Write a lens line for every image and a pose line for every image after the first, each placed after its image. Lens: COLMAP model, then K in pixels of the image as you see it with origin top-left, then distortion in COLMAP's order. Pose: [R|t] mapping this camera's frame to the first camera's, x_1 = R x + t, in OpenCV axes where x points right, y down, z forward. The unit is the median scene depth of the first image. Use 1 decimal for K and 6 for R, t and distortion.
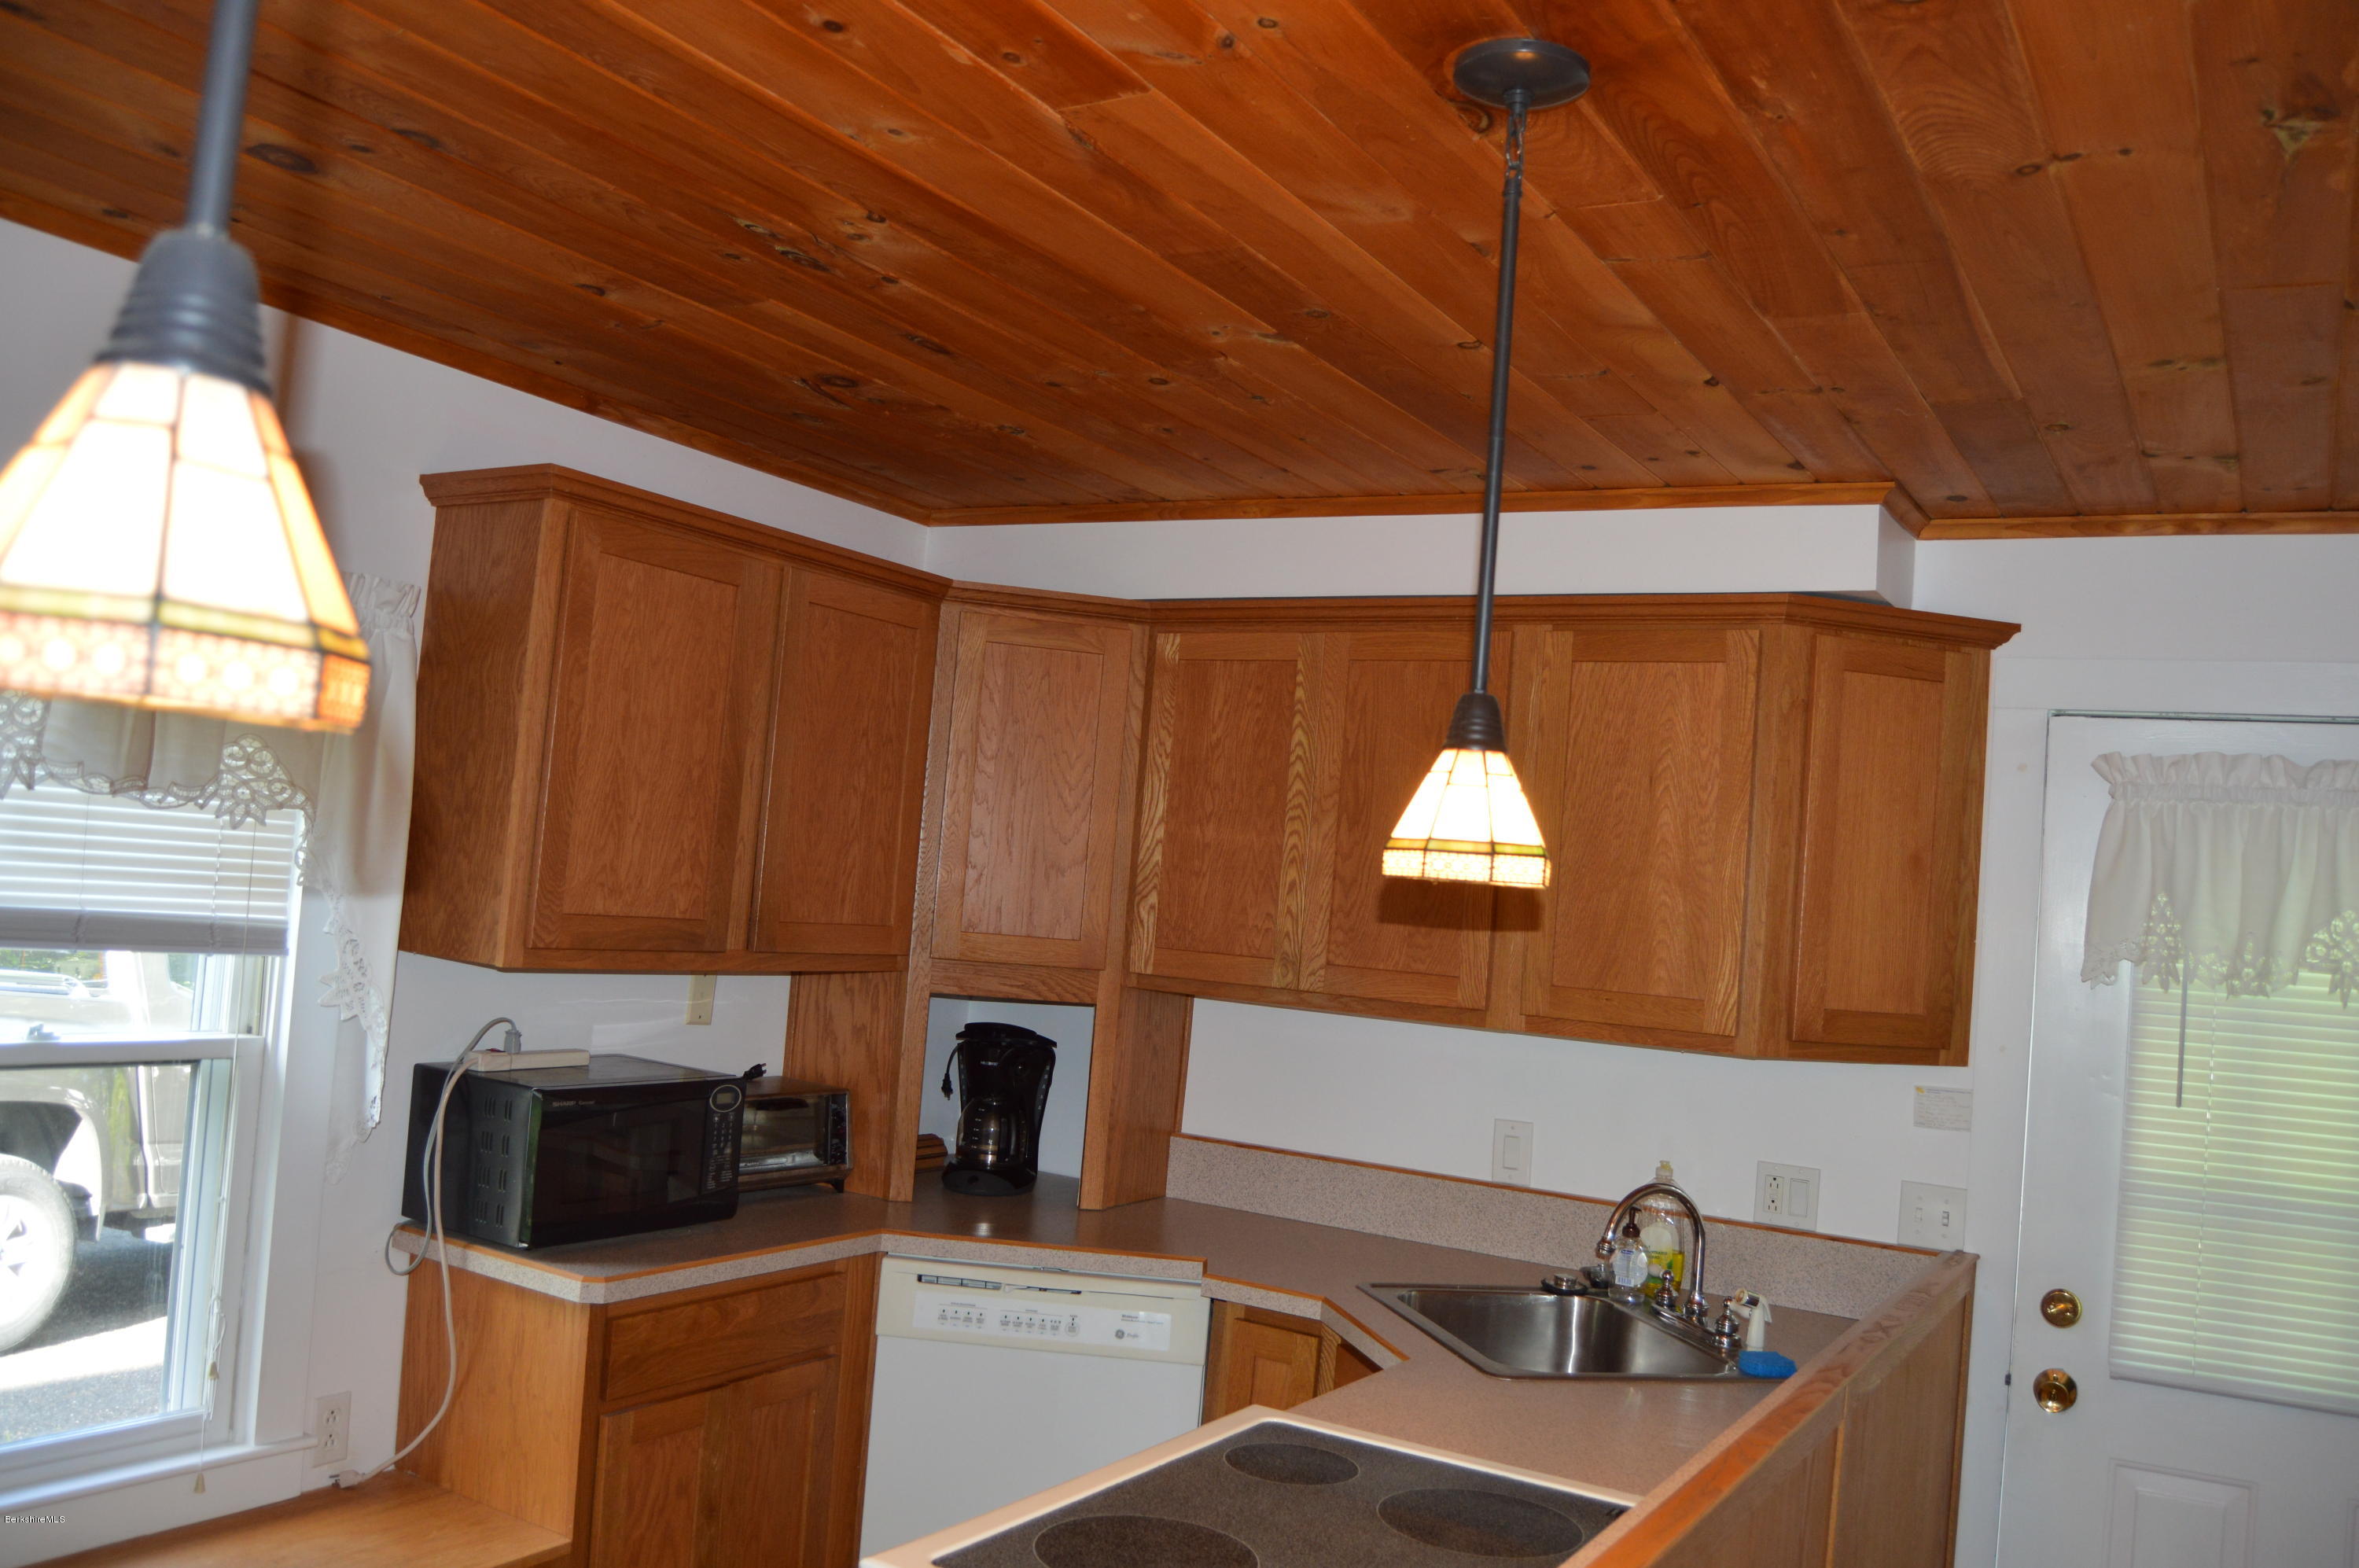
lens RADIAL K [[1860.9, 0, 1179.5], [0, 1860.9, 784.0], [0, 0, 1]] dist [-0.098705, 0.037180]
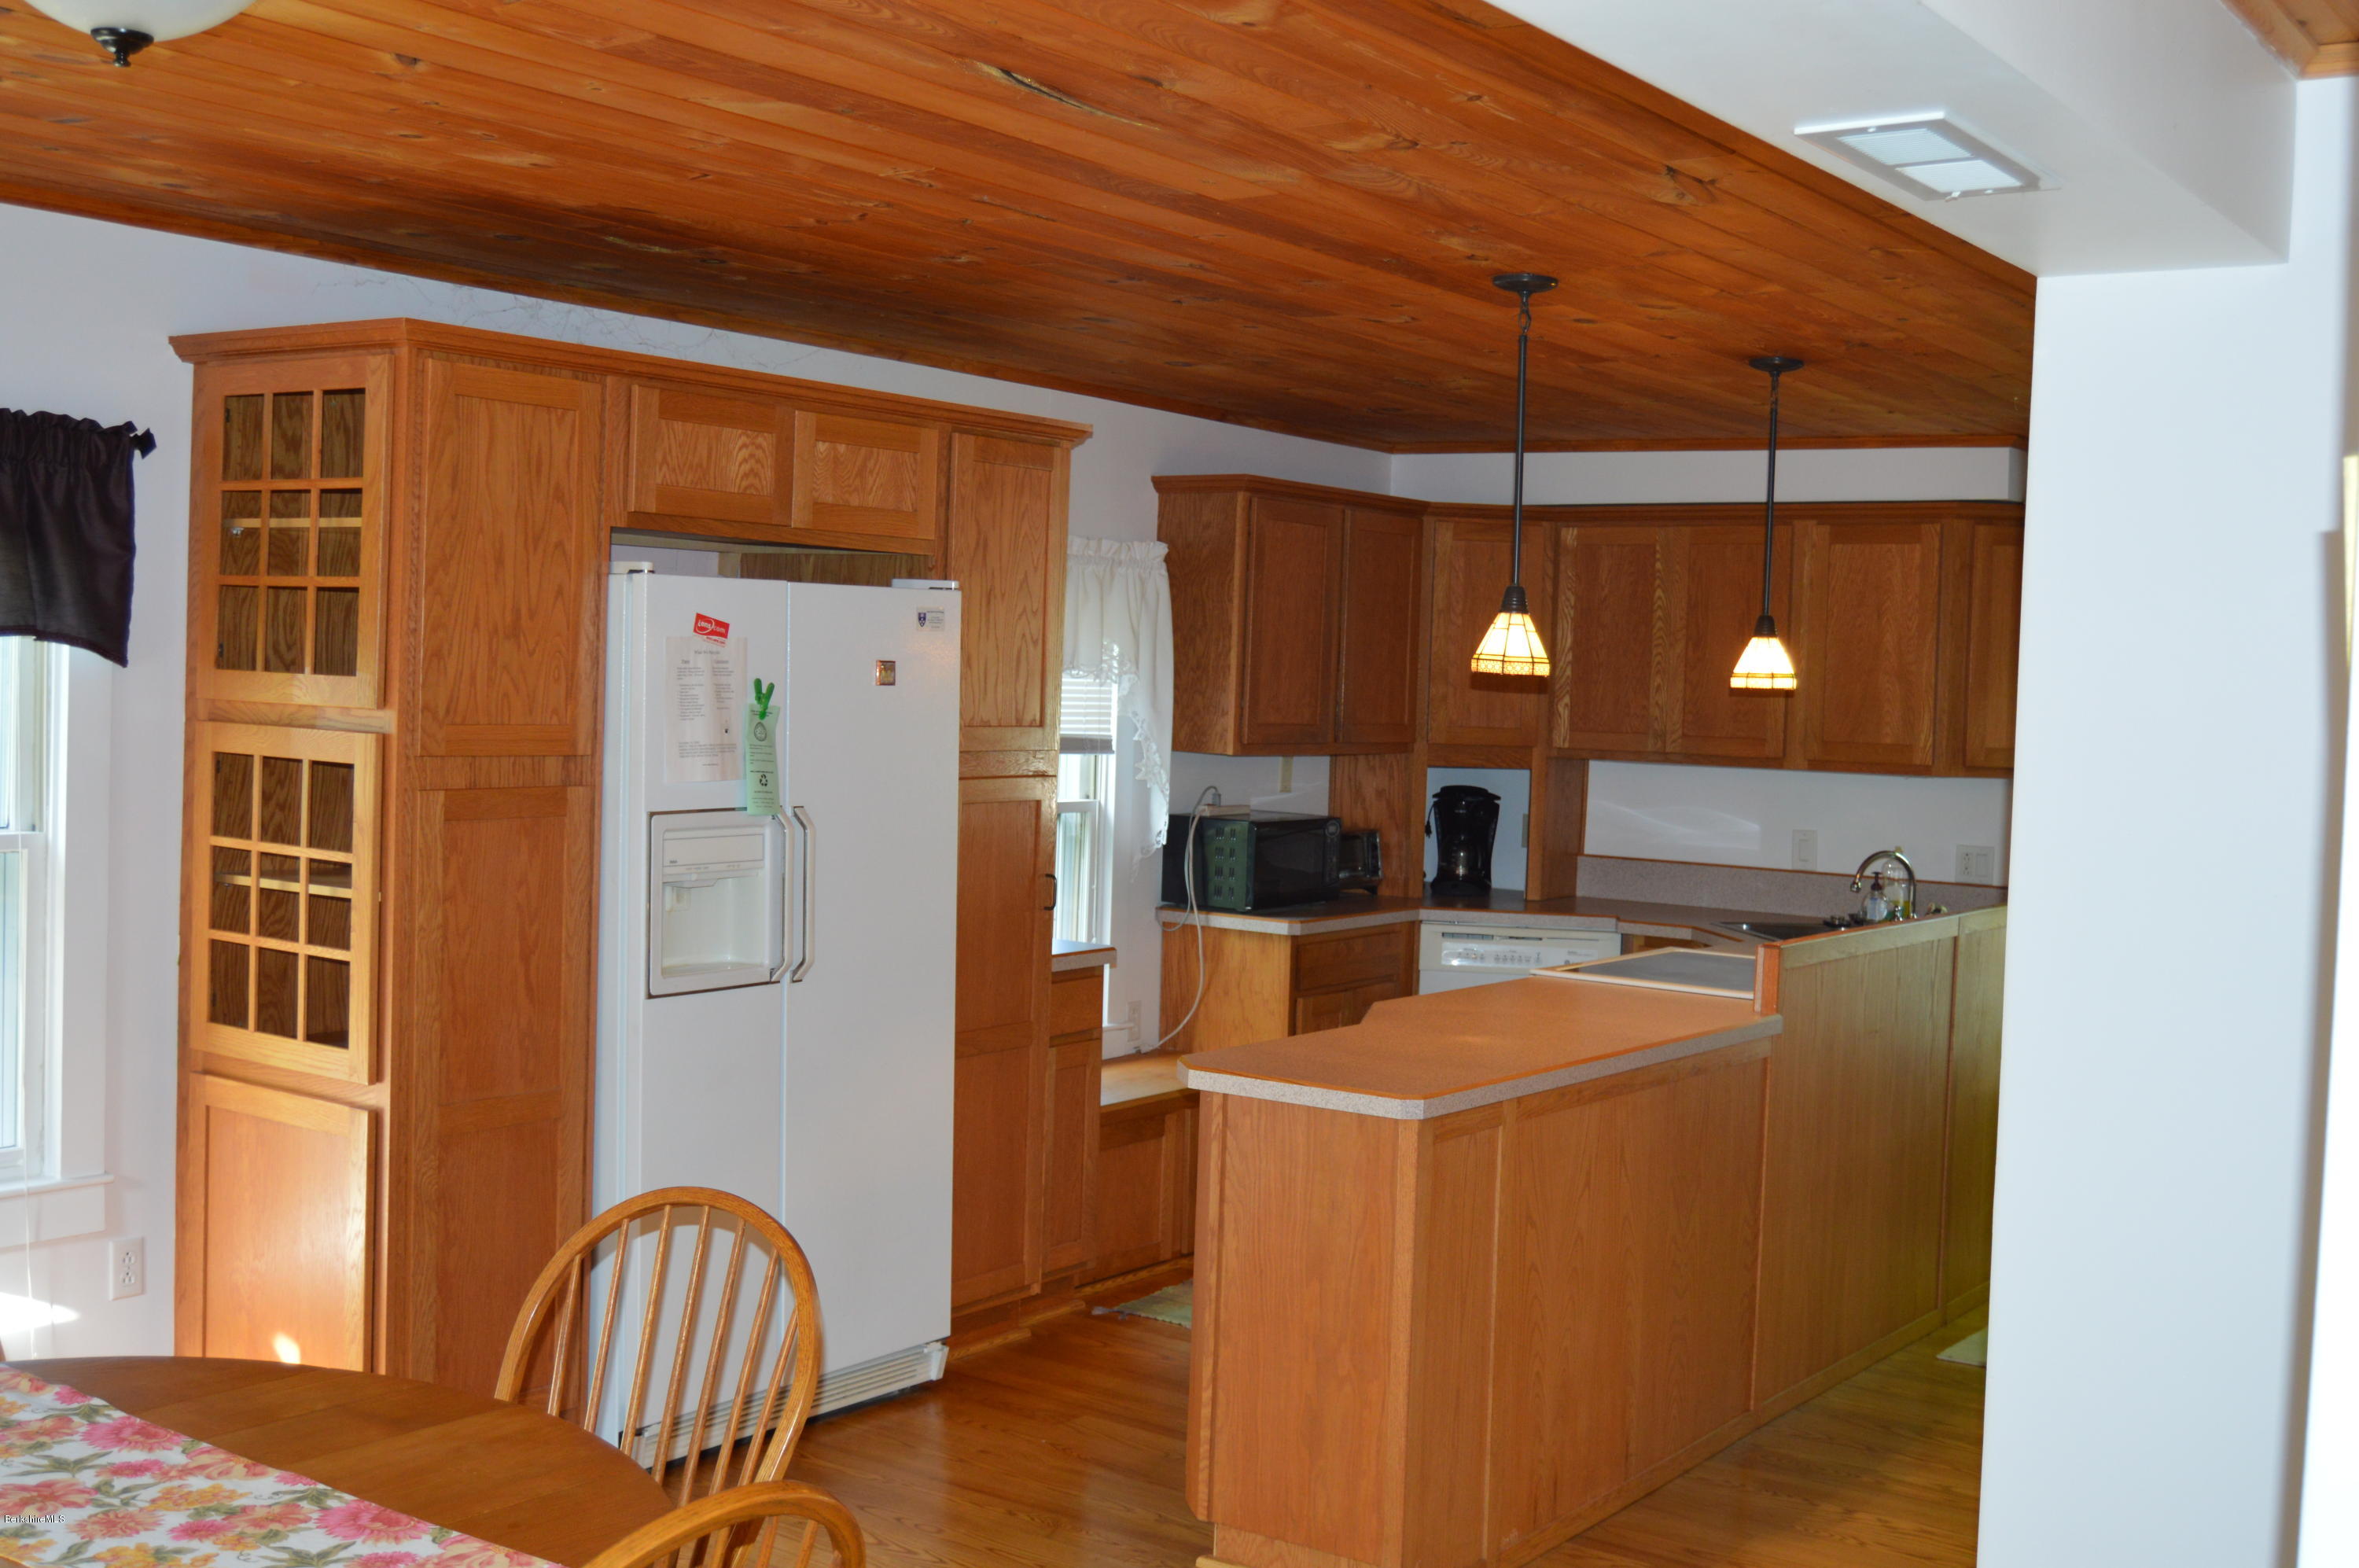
lens RADIAL K [[2538.4, 0, 1173.1], [0, 2538.4, 770.2], [0, 0, 1]] dist [-0.052415, 0.010075]
pose [[0.995323, -0.043931, -0.086033, -0.181047], [0.051374, 0.994944, 0.086297, -0.089073], [0.081807, -0.090313, 0.992548, -1.276338]]
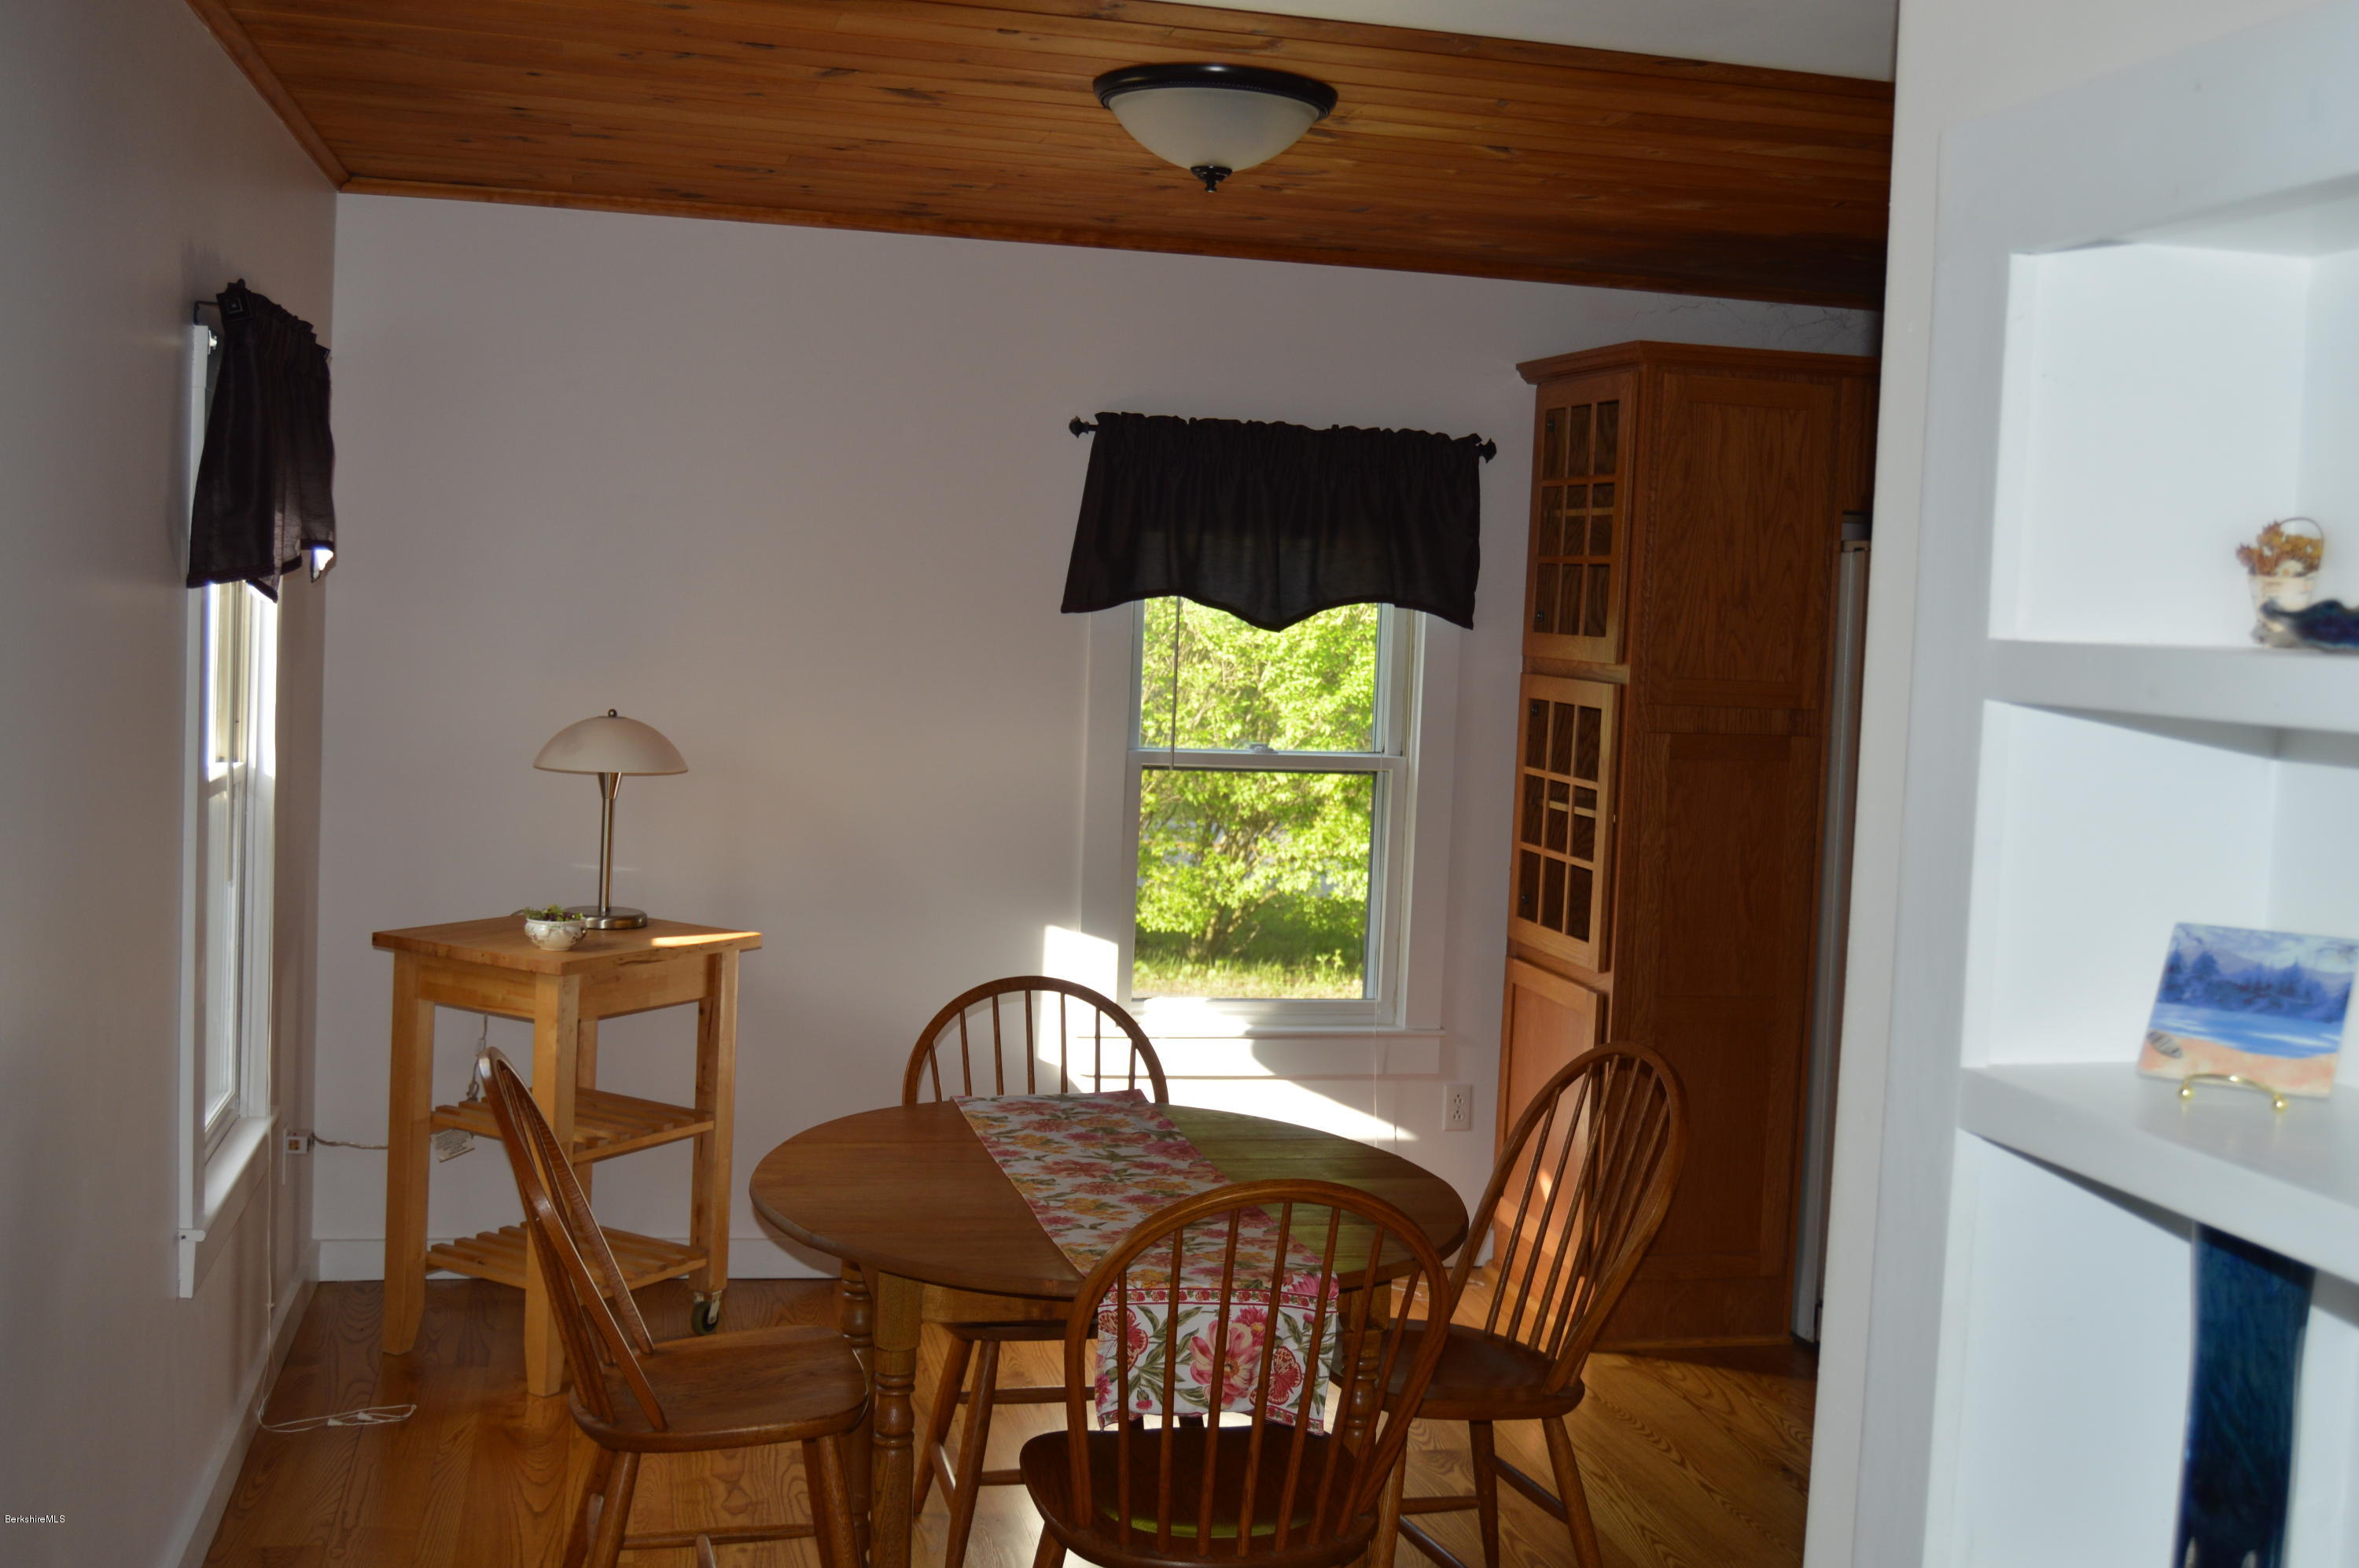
lens RADIAL K [[2538.4, 0, 1173.1], [0, 2538.4, 770.2], [0, 0, 1]] dist [-0.052415, 0.010075]
pose [[0.700573, -0.002710, -0.713576, 0.244451], [0.054280, 0.997298, 0.049503, -0.055812], [0.711514, -0.073413, 0.698827, -1.326468]]
